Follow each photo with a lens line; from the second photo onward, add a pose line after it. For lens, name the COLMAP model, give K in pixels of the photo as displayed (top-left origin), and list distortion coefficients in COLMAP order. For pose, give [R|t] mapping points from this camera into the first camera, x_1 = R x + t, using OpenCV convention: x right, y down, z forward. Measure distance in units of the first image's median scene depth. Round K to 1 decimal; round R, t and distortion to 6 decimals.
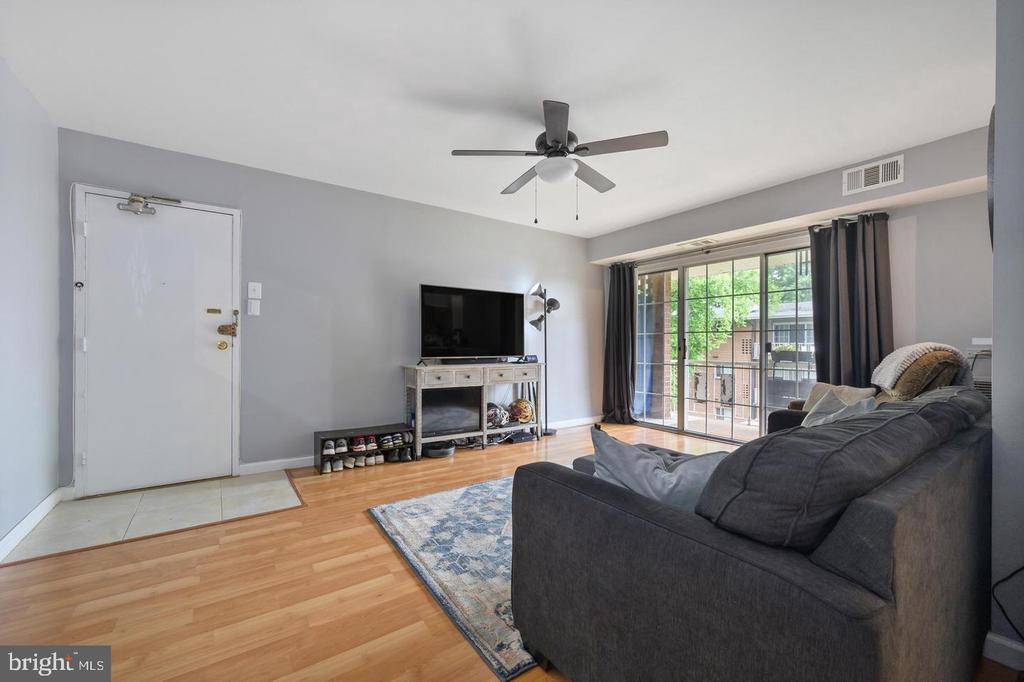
lens RADIAL K [[407.2, 0, 510.1], [0, 407.2, 347.0], [0, 0, 1]] dist [0.000234, 0.000704]
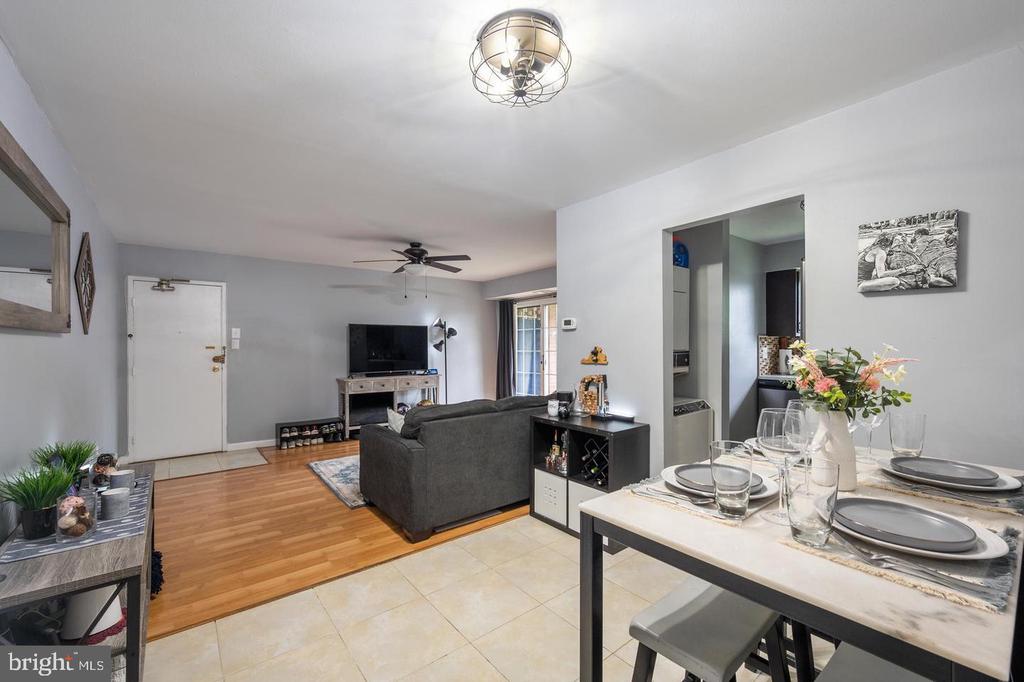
lens RADIAL K [[407.2, 0, 507.0], [0, 407.2, 346.0], [0, 0, 1]] dist [0.000234, 0.000704]
pose [[0.997952, -0.010060, 0.063165, 0.285222], [0.010604, 0.999909, -0.008281, -0.059795], [-0.063075, 0.008933, 0.997969, -0.570991]]
